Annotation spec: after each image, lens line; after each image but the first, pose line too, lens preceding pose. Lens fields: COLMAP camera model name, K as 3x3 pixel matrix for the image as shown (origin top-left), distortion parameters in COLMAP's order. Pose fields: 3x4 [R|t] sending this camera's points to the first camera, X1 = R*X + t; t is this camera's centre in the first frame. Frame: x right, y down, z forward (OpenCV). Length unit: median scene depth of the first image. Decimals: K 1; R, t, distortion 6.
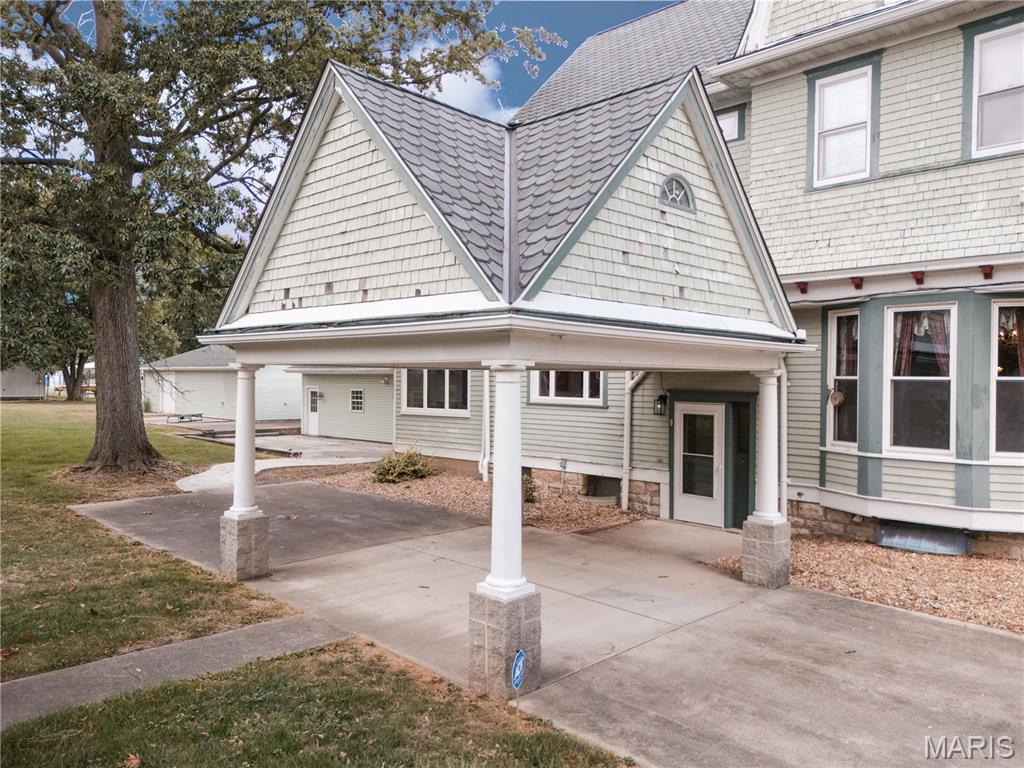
lens RADIAL K [[747.8, 0, 512.0], [0, 747.8, 384.0], [0, 0, 1]] dist [0.031568, -0.001422]
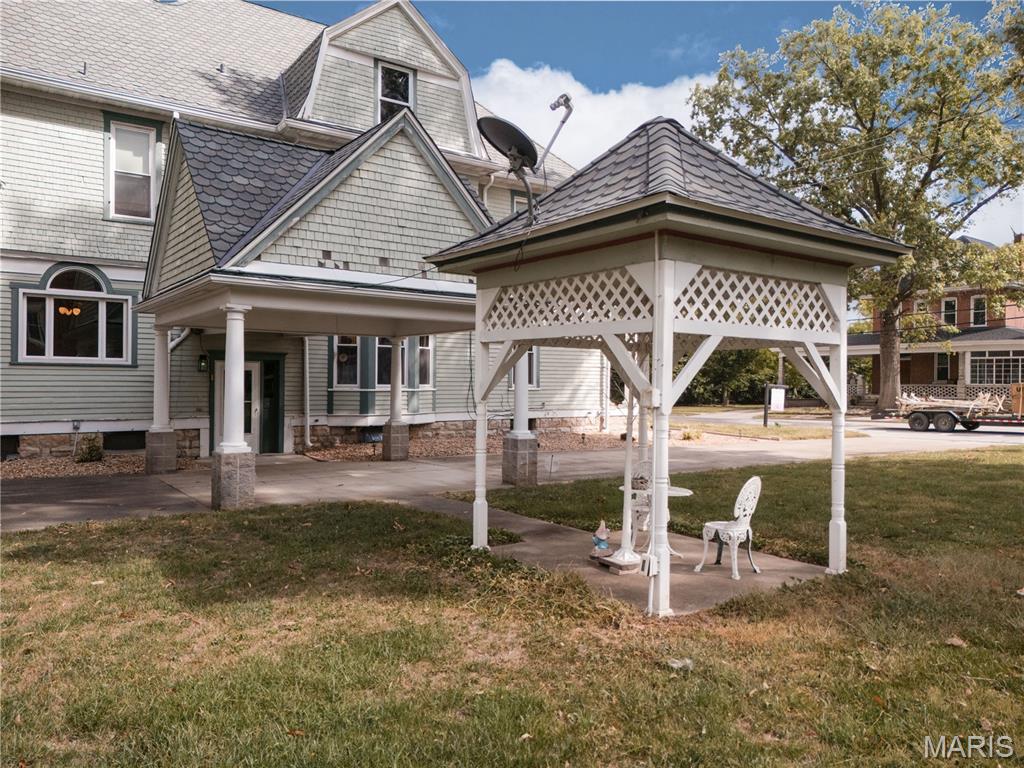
lens RADIAL K [[747.8, 0, 512.0], [0, 747.8, 384.0], [0, 0, 1]] dist [0.031568, -0.001422]
pose [[0.164765, -0.011858, 0.986261, -1.052606], [0.000654, 0.999929, 0.011913, 0.054676], [-0.986333, -0.001318, 0.164761, 0.360576]]
